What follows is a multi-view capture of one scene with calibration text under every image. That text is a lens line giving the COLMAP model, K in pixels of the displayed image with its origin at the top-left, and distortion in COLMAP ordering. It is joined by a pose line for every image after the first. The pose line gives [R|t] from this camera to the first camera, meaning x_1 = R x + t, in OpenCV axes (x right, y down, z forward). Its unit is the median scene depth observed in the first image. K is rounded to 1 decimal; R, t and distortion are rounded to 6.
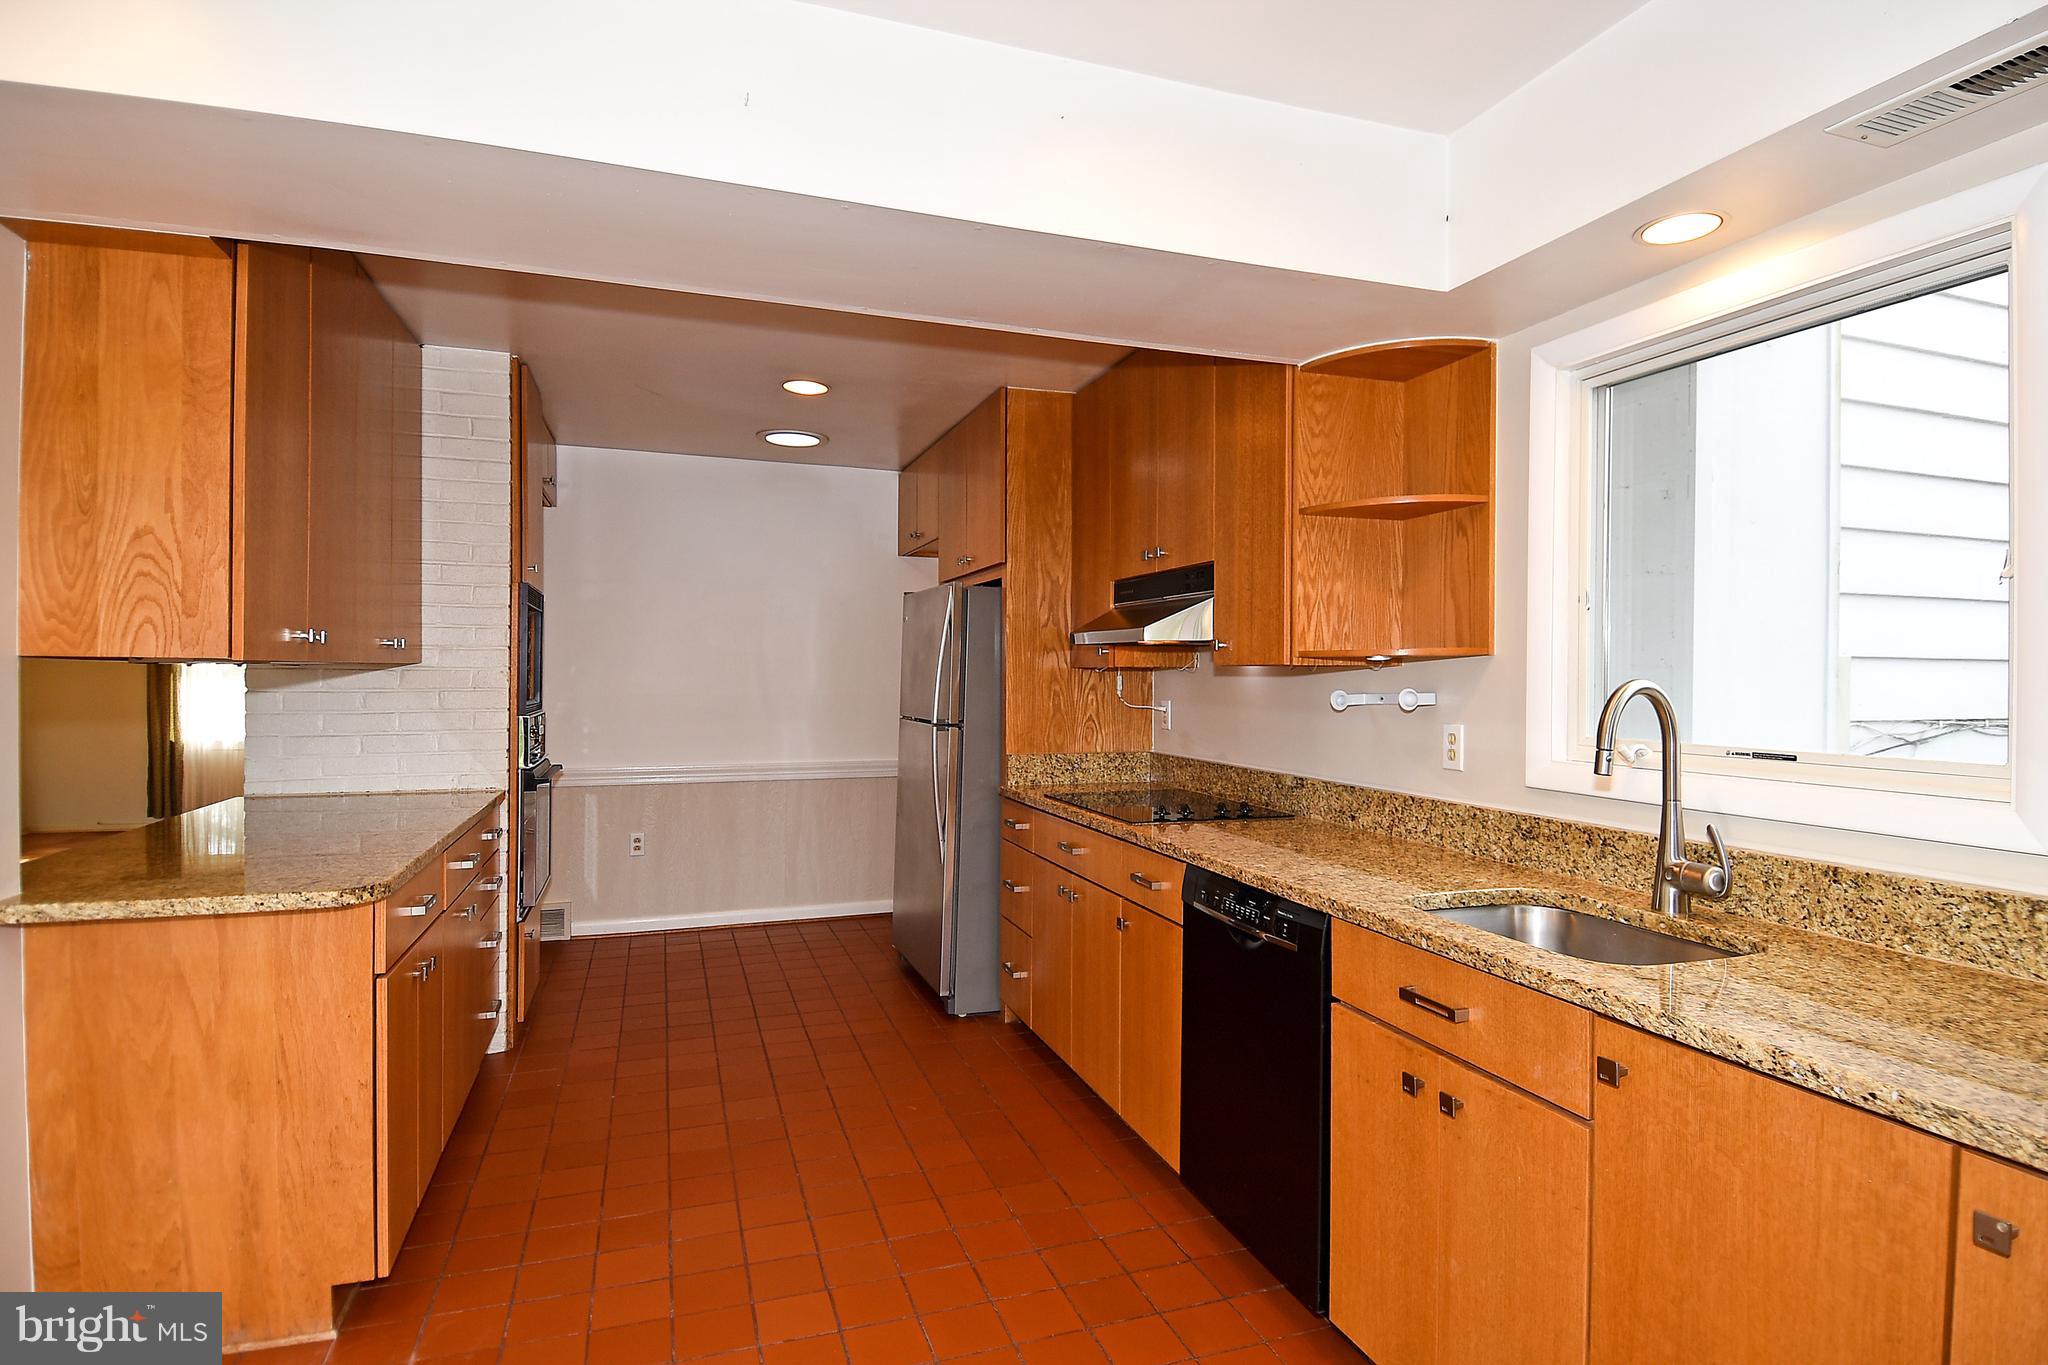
lens RADIAL K [[1062.1, 0, 1074.5], [0, 1062.1, 677.3], [0, 0, 1]] dist [0.054288, -0.060527]
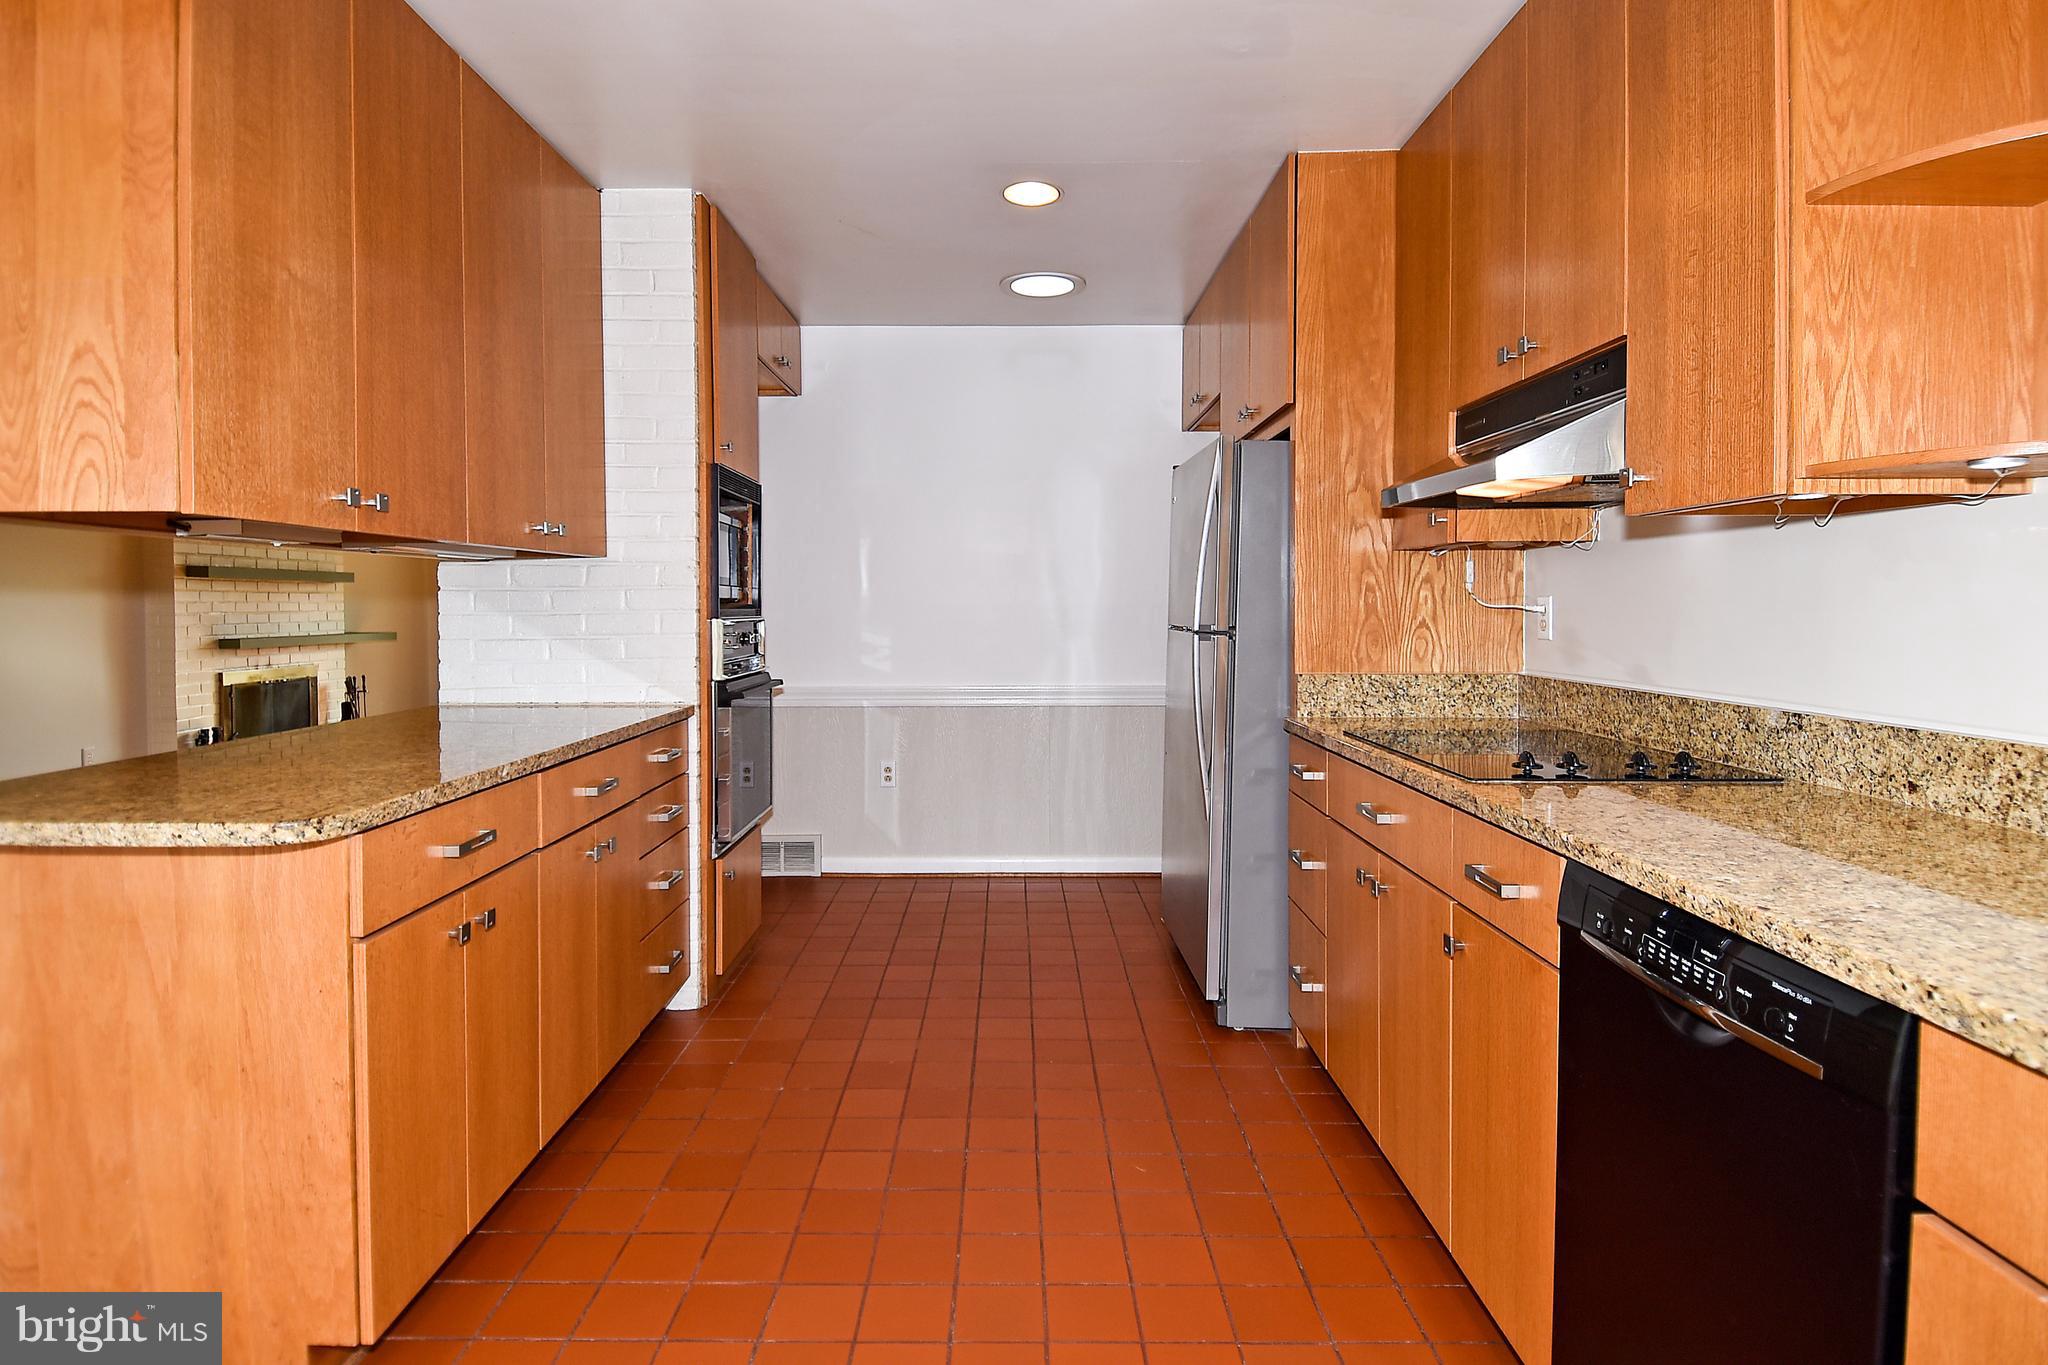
lens RADIAL K [[1130.5, 0, 1030.6], [0, 1130.5, 629.4], [0, 0, 1]] dist [0.059484, -0.065369]
pose [[0.938546, -0.000370, -0.345155, 0.046982], [0.006731, 0.999829, 0.017232, 0.042767], [0.345090, -0.018496, 0.938387, 0.335762]]
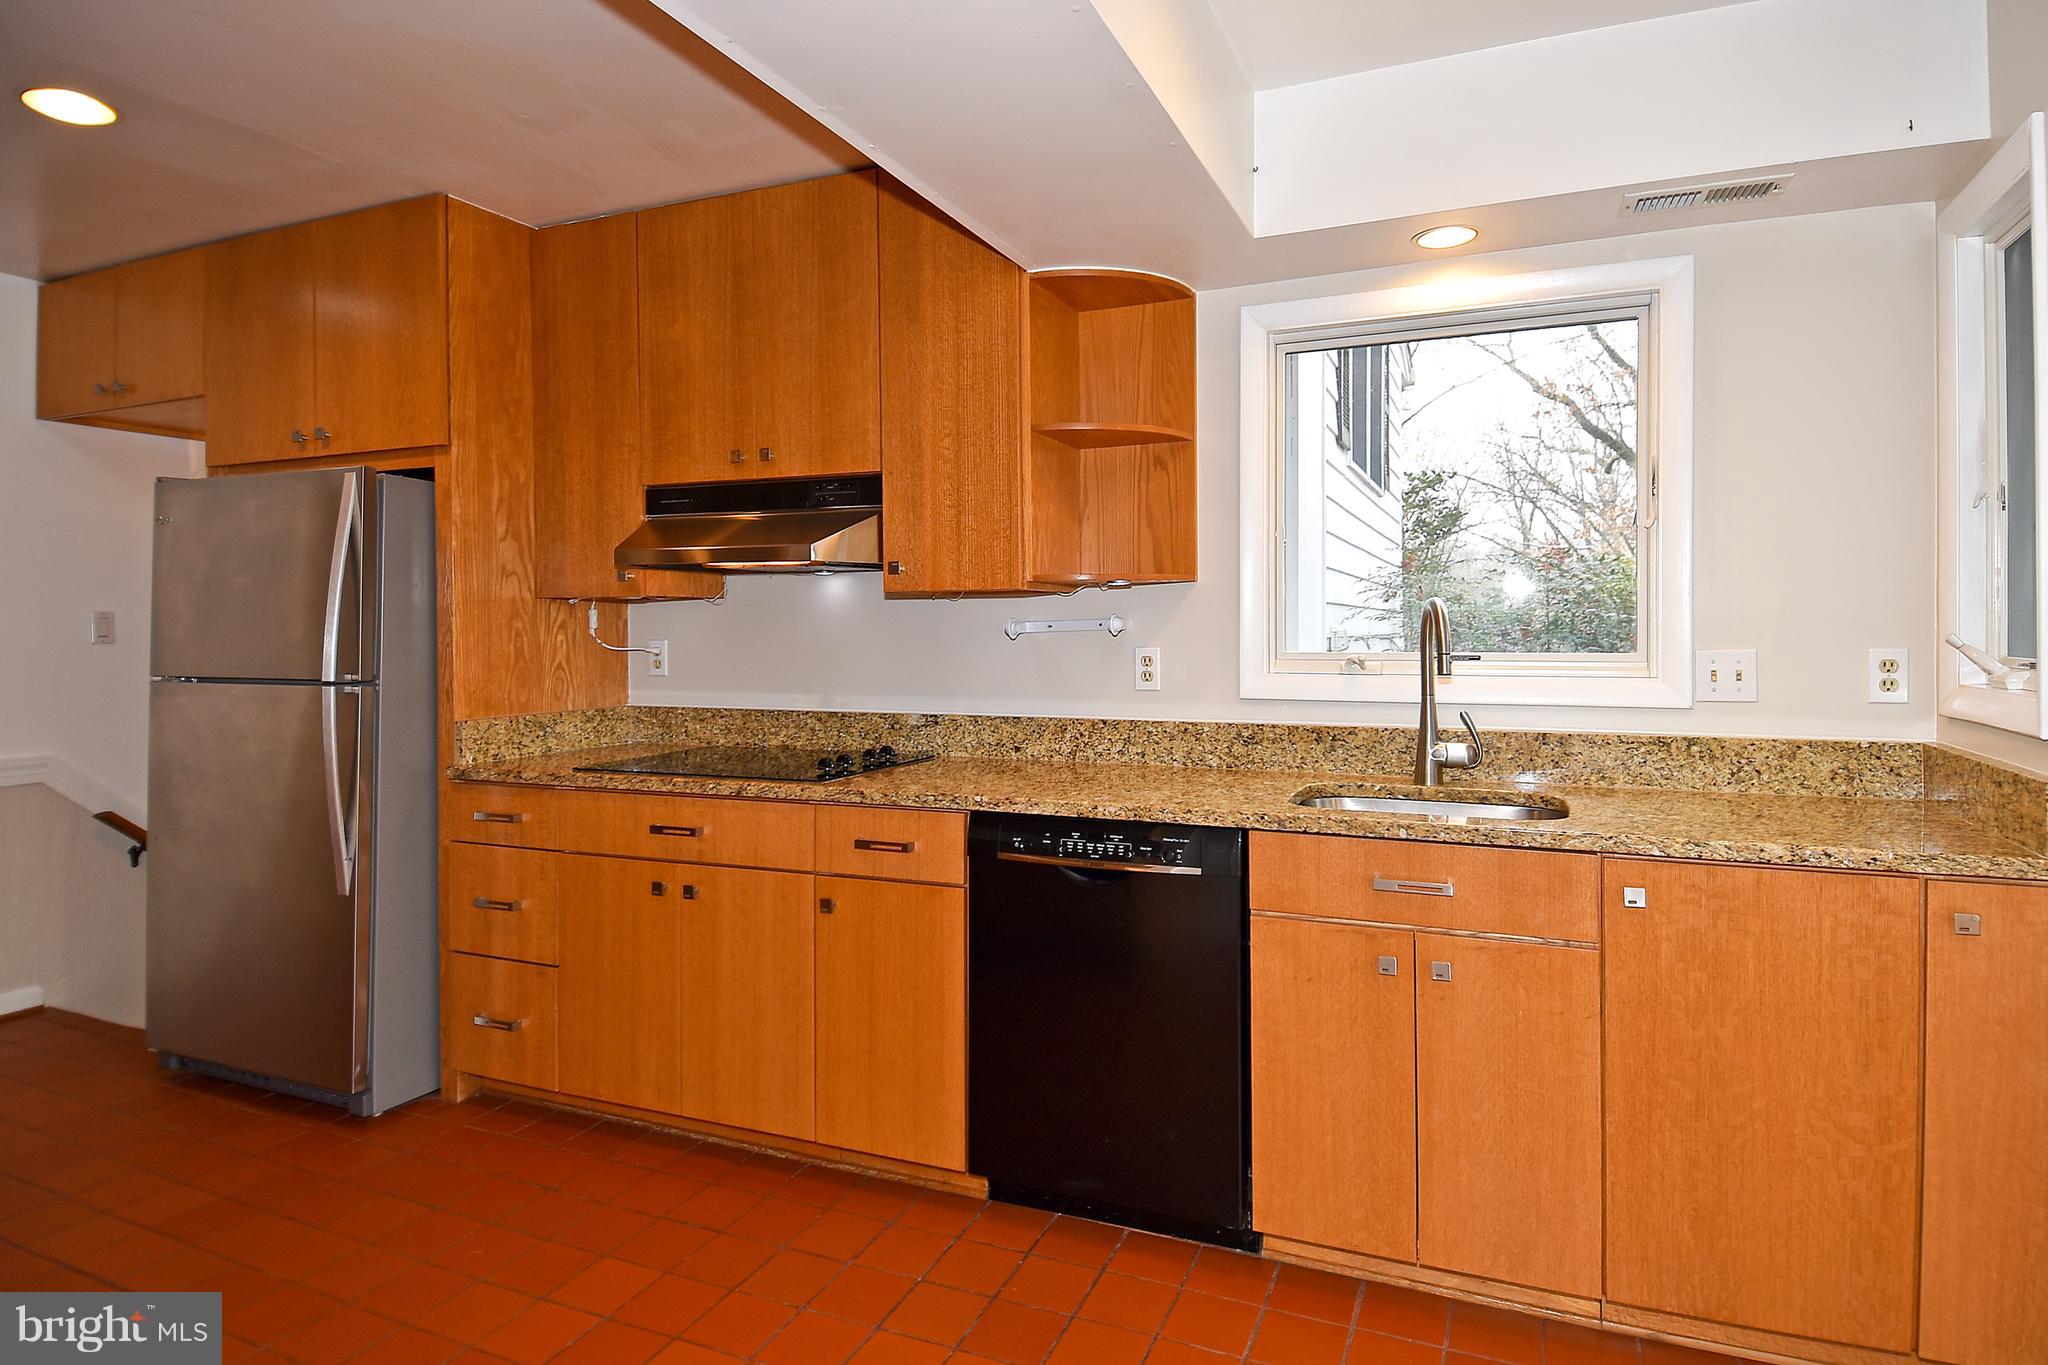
lens RADIAL K [[1068.7, 0, 1089.4], [0, 1068.7, 633.4], [0, 0, 1]] dist [0.057582, -0.062096]
pose [[0.678074, -0.013309, 0.734873, -0.449401], [0.010238, 0.999910, 0.008662, 0.019633], [-0.734922, 0.001650, 0.678149, 0.314043]]
